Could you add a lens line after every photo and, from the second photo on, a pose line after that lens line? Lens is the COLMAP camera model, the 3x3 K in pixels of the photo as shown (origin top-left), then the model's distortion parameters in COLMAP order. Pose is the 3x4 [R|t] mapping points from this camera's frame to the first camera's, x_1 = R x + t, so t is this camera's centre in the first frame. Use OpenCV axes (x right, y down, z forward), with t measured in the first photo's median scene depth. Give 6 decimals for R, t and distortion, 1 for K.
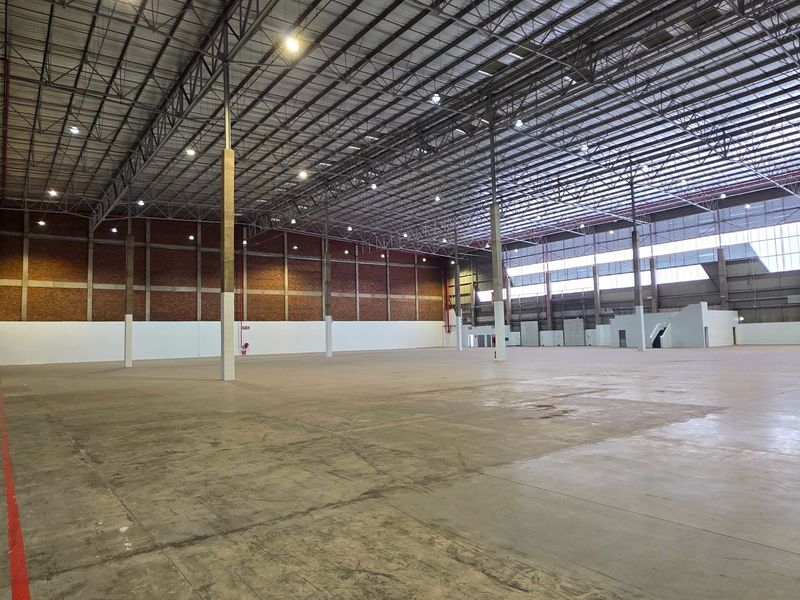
lens RADIAL K [[513.4, 0, 399.7], [0, 513.4, 310.5], [0, 0, 1]] dist [0.003196, 0.001329]
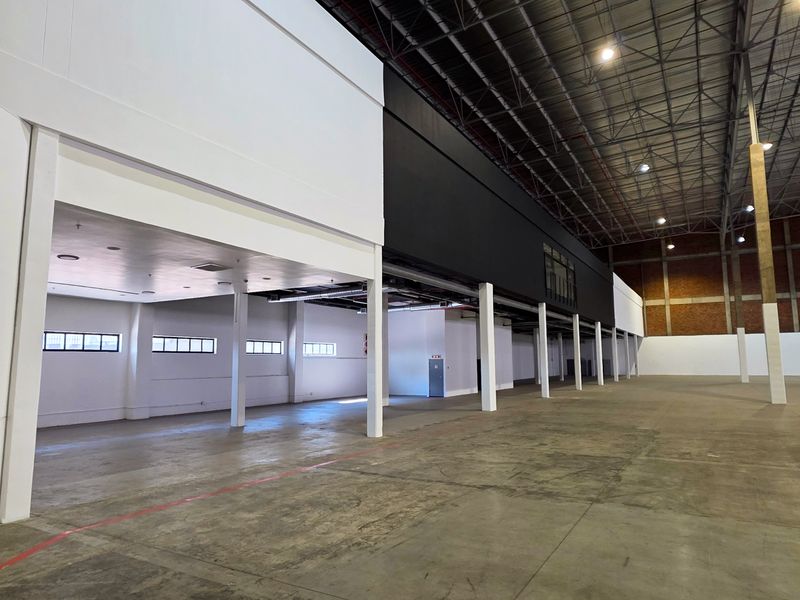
lens RADIAL K [[532.3, 0, 400.0], [0, 532.3, 300.0], [0, 0, 1]] dist [-0.032071, -0.000417]
pose [[0.379901, -0.082664, -0.921326, 0.696431], [0.045278, 0.996467, -0.070736, -0.014791], [0.923918, -0.014844, 0.382301, 0.187790]]
